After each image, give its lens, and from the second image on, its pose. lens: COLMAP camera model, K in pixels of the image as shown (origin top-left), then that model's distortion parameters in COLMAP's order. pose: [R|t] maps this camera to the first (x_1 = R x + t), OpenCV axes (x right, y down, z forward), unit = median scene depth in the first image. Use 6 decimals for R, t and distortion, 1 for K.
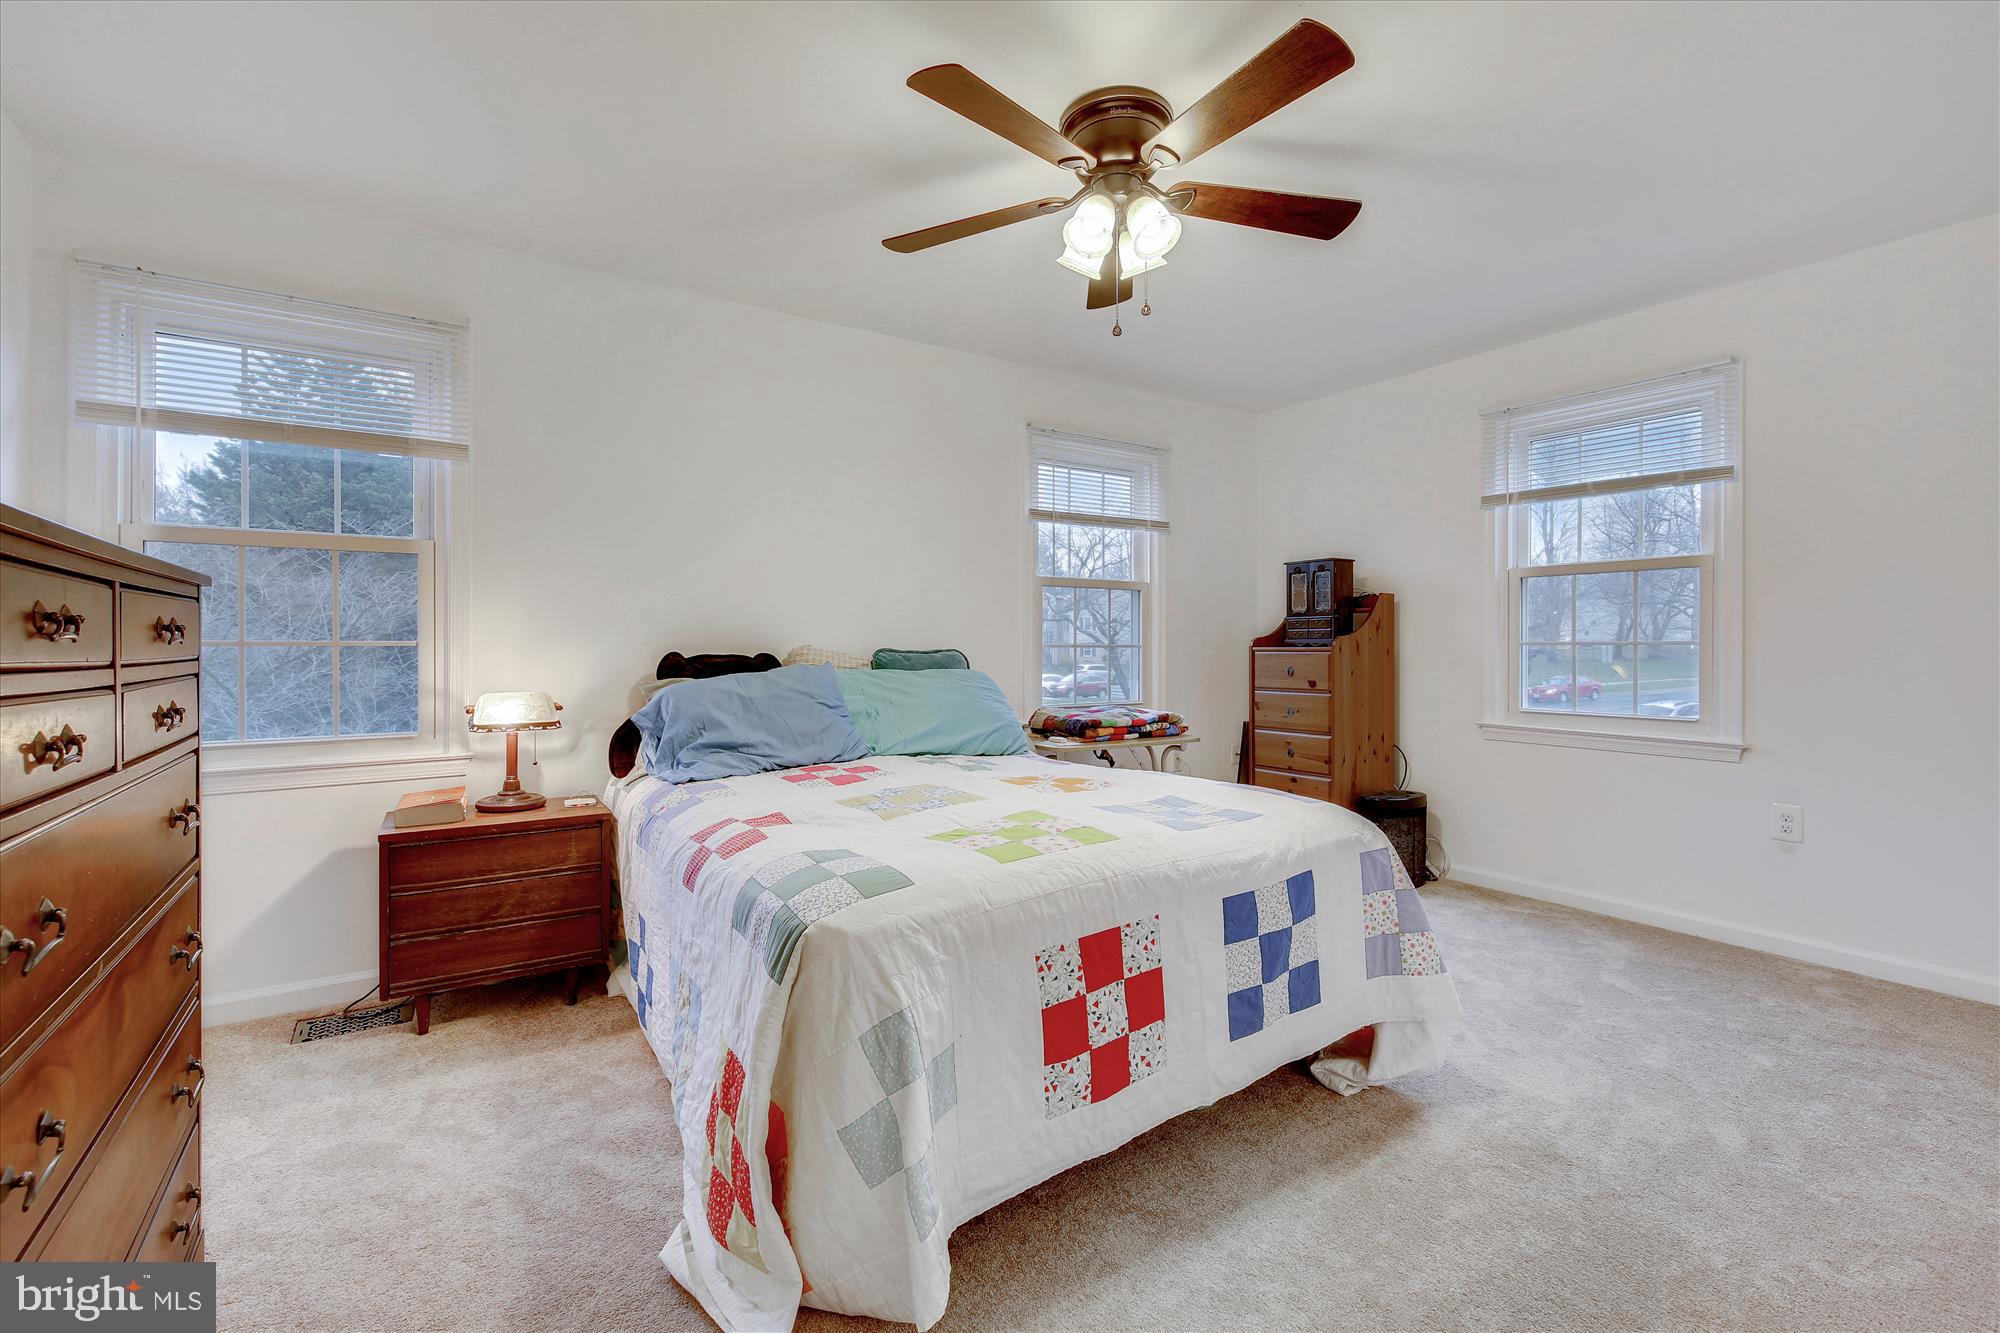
lens RADIAL K [[869.6, 0, 987.9], [0, 869.6, 656.9], [0, 0, 1]] dist [-0.000634, -0.001367]
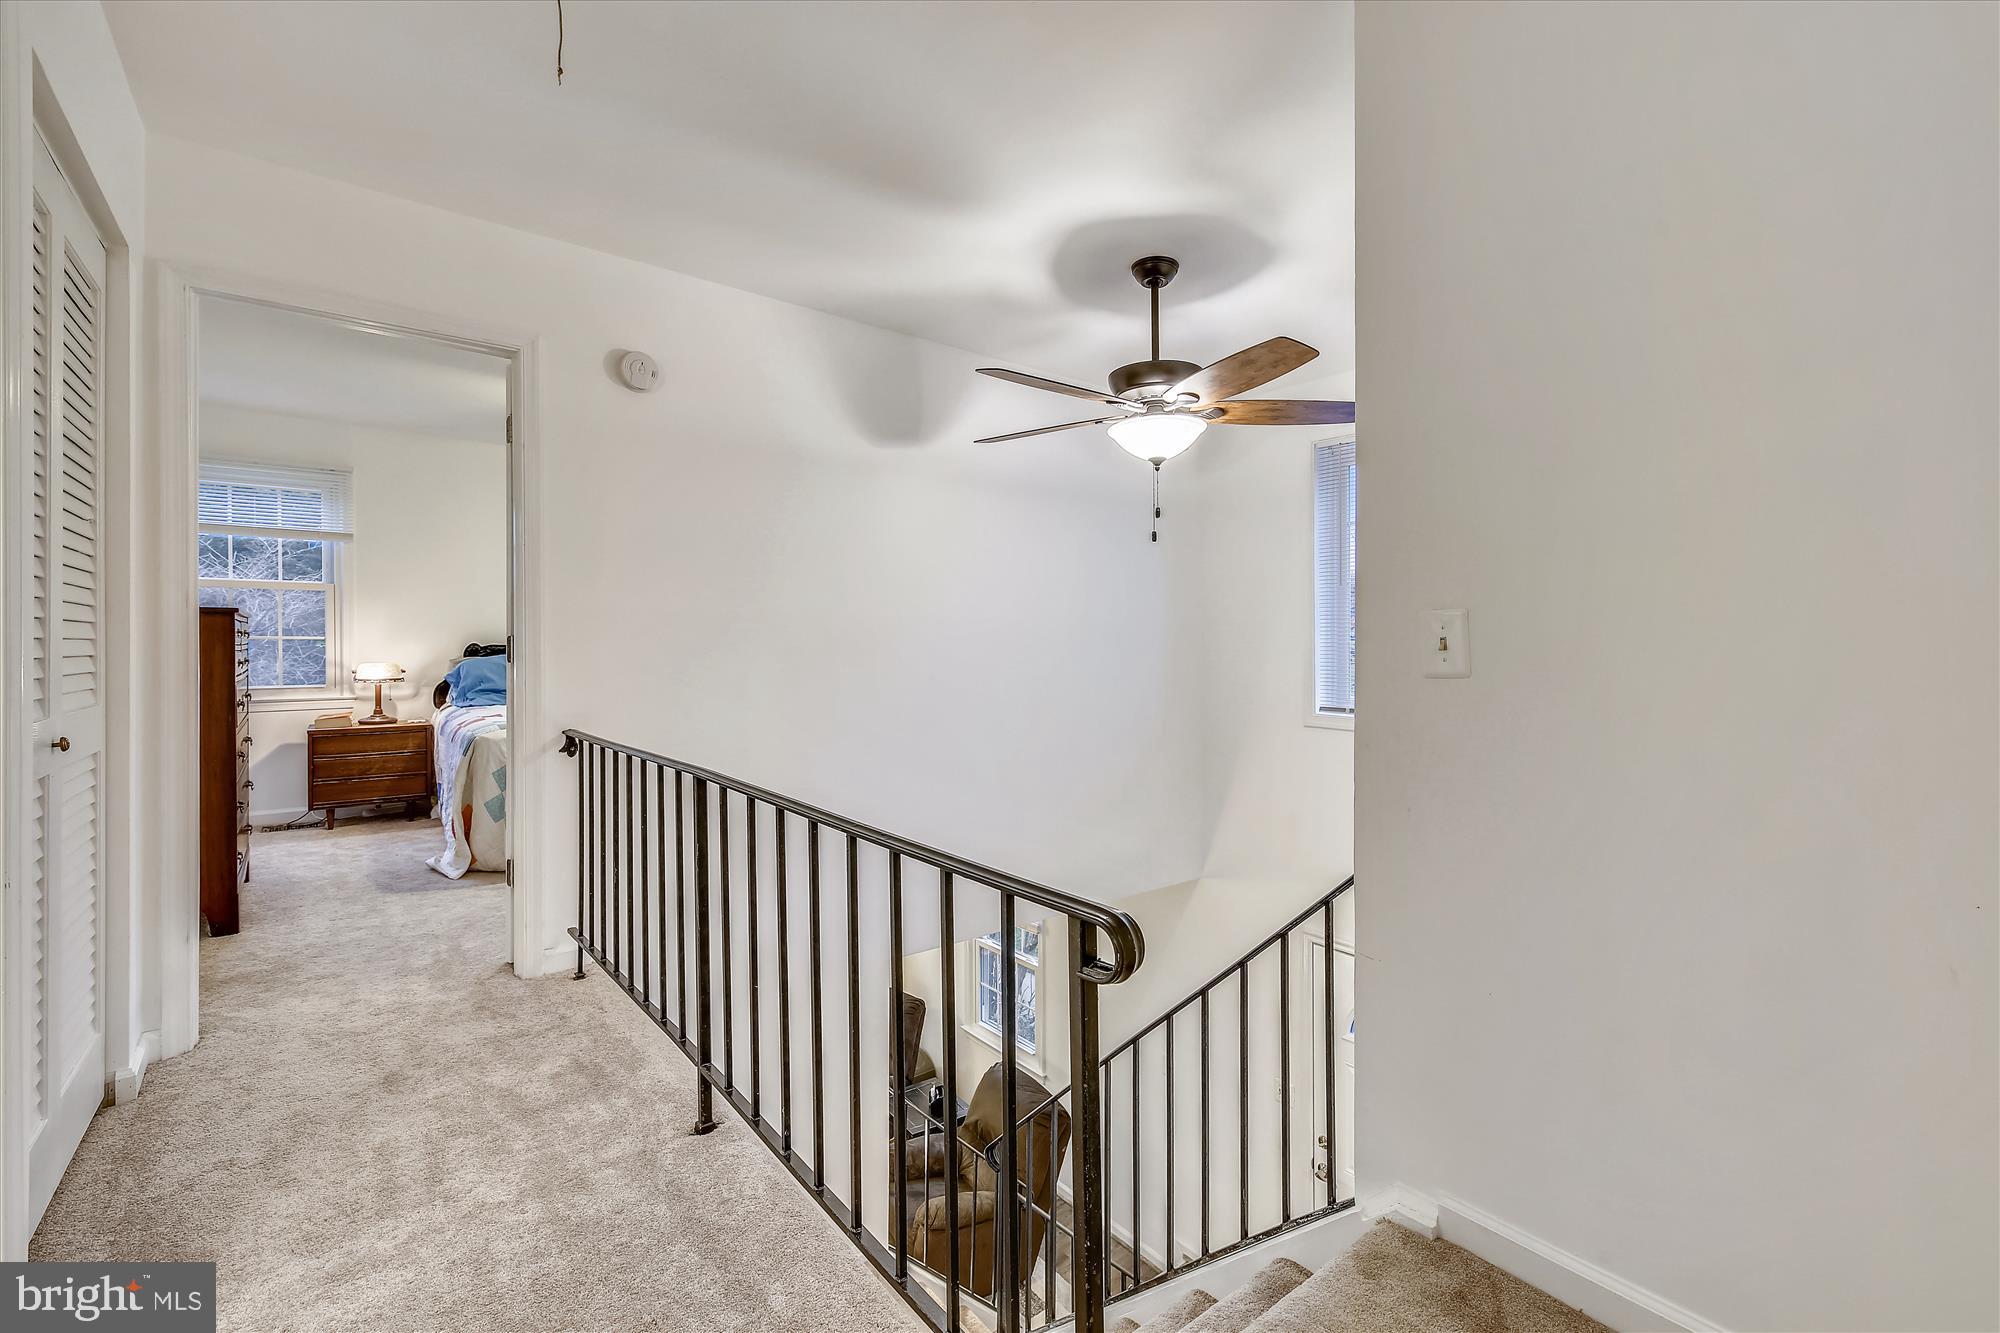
lens RADIAL K [[869.6, 0, 1006.9], [0, 869.6, 661.5], [0, 0, 1]] dist [-0.000634, -0.001367]
pose [[0.995284, 0.001816, 0.096985, 0.662191], [-0.002885, 0.999937, 0.010882, 0.011582], [-0.096959, -0.011111, 0.995226, -1.066853]]
